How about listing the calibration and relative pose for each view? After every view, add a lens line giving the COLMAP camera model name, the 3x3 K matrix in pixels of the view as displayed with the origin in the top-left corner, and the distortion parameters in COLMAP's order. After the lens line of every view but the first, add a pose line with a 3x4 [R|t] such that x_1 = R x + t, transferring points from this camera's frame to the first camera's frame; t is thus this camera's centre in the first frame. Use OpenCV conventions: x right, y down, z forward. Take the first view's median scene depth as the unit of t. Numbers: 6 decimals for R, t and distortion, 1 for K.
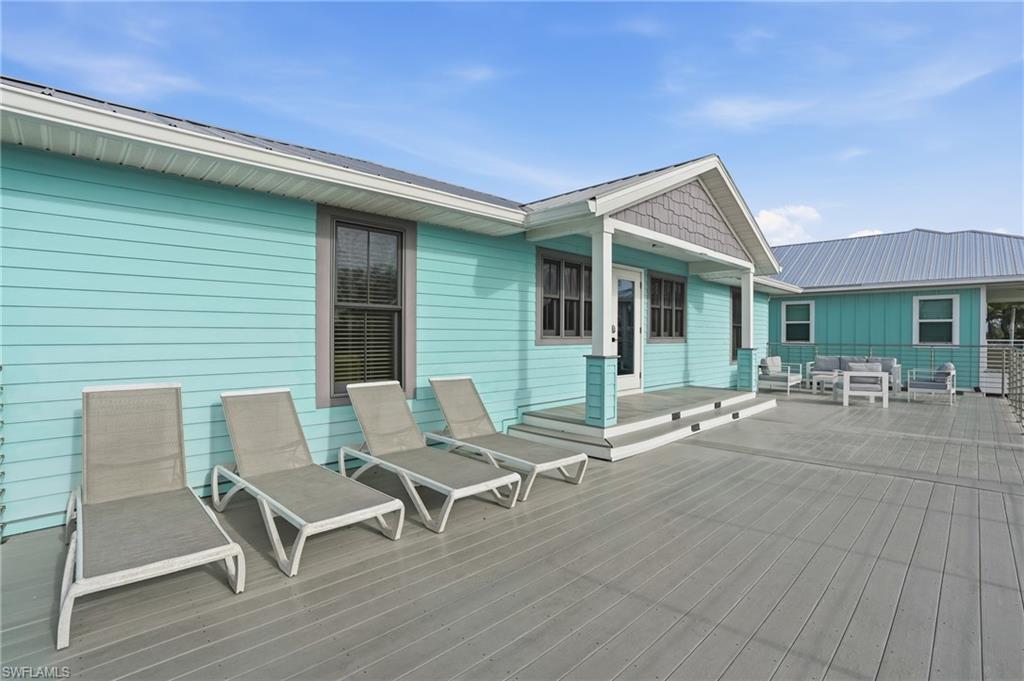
lens RADIAL K [[479.7, 0, 513.6], [0, 479.7, 336.1], [0, 0, 1]] dist [-0.065305, 0.026293]
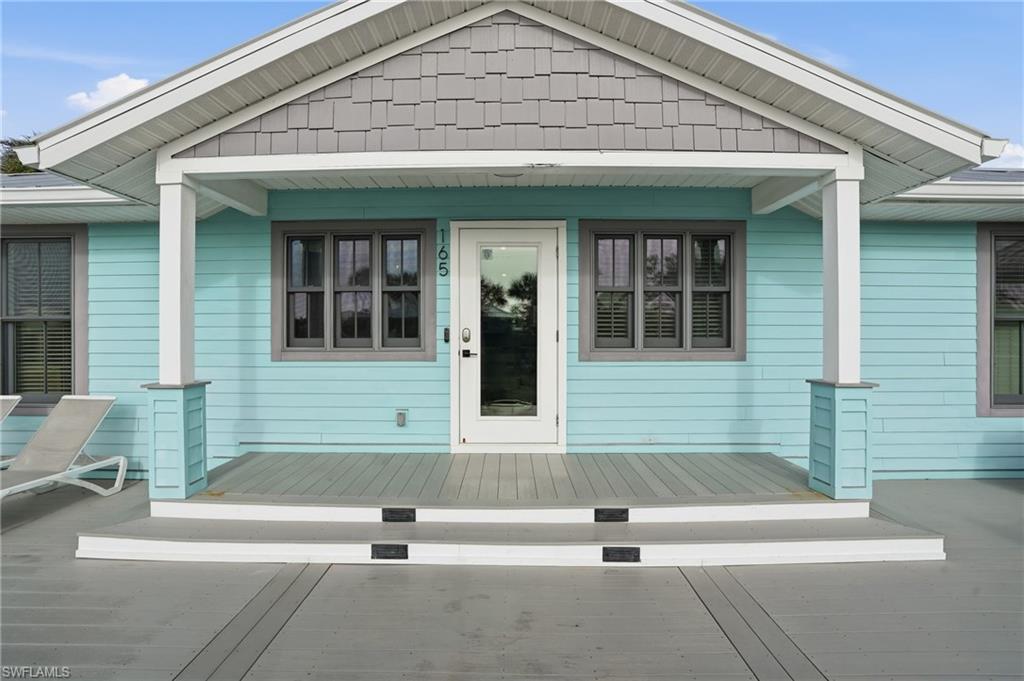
lens RADIAL K [[472.0, 0, 509.6], [0, 472.0, 351.8], [0, 0, 1]] dist [-0.022890, -0.000147]
pose [[0.689904, -0.000472, -0.723901, 0.619952], [0.003170, 0.999992, 0.002370, 0.004293], [0.723894, -0.003930, 0.689900, 0.606306]]
